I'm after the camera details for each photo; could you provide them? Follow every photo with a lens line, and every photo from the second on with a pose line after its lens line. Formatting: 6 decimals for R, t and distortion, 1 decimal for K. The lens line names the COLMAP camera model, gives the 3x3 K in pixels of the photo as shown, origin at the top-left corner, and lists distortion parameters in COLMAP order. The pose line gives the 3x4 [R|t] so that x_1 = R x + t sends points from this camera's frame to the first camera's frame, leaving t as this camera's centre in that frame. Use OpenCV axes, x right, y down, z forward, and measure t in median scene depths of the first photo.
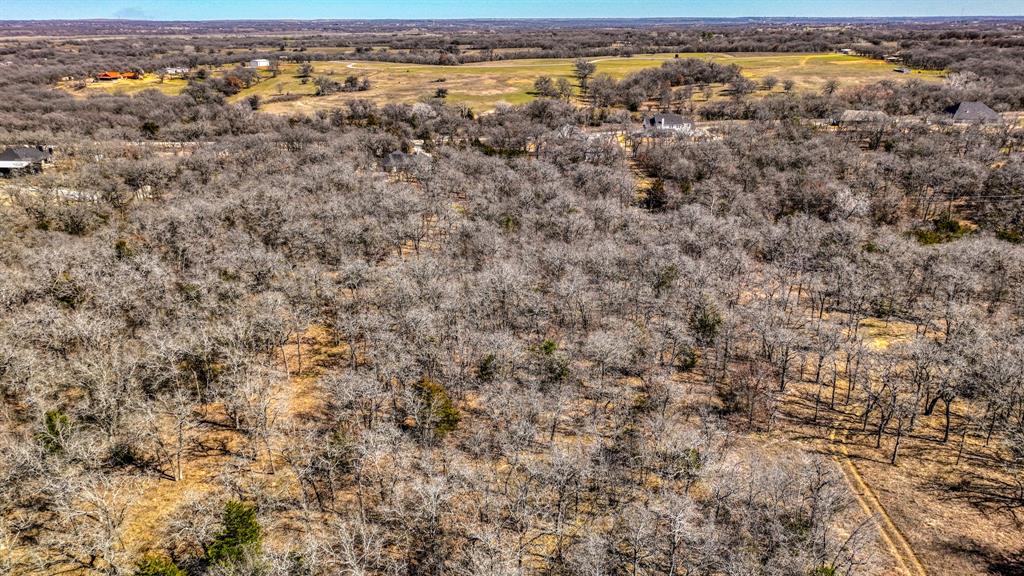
lens RADIAL K [[726.5, 0, 512.0], [0, 726.5, 288.0], [0, 0, 1]] dist [0.007179, 0.004633]
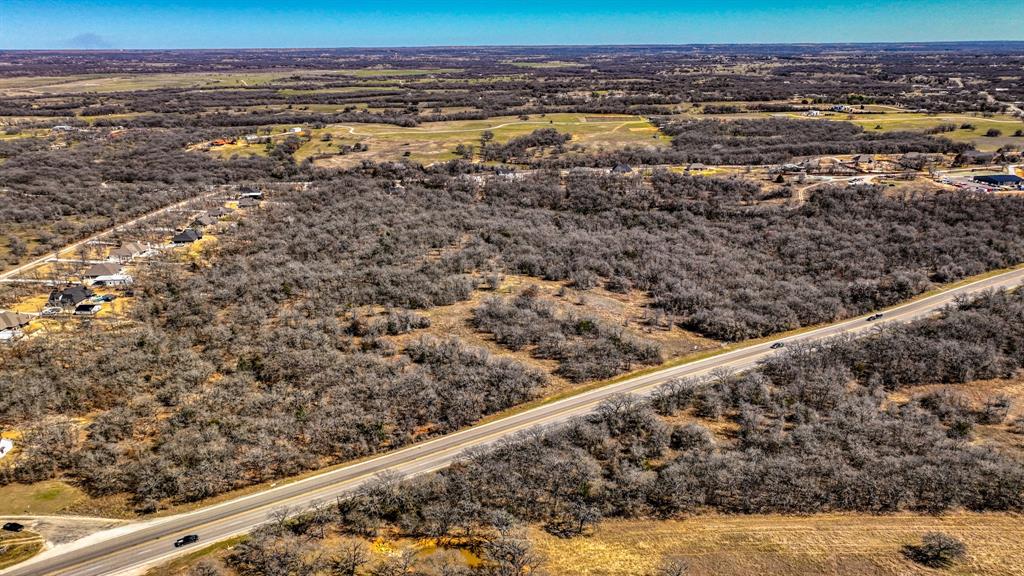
lens RADIAL K [[726.5, 0, 512.0], [0, 726.5, 288.0], [0, 0, 1]] dist [0.007179, 0.004633]
pose [[0.998692, -0.018936, 0.047503, 0.082229], [0.020254, 0.999419, -0.027416, 0.147919], [-0.046956, 0.028342, 0.998495, -0.933987]]
